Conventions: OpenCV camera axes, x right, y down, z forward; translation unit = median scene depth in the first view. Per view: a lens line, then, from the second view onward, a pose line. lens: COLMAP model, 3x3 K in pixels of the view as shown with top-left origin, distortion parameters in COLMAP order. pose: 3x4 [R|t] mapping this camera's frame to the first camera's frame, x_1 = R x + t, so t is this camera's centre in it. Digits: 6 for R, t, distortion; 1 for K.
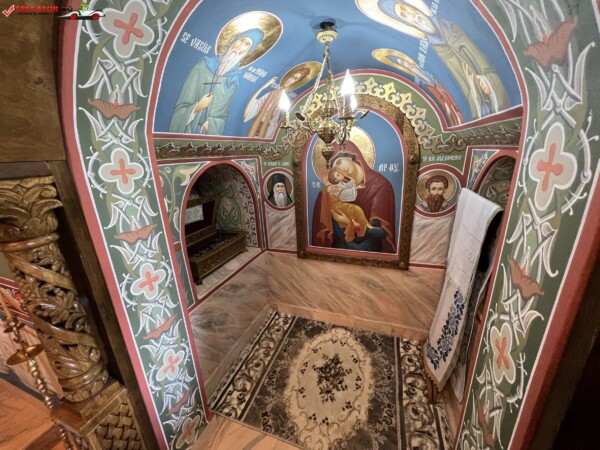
lens RADIAL K [[240.7, 0, 300.1], [0, 240.7, 225.9], [0, 0, 1]] dist [-0.000343, 0.000046]
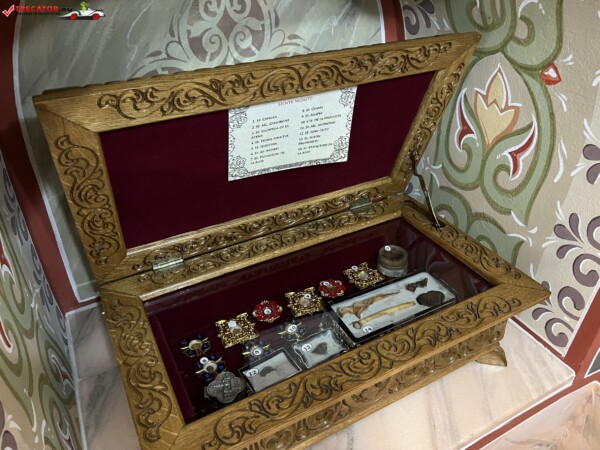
lens RADIAL K [[453.6, 0, 297.0], [0, 453.6, 227.7], [0, 0, 1]] dist [0.053433, -0.067826]
pose [[0.748888, 0.408270, -0.521998, -0.355536], [-0.222409, 0.896844, 0.382368, -0.193893], [0.624260, -0.170254, 0.762439, 1.139569]]
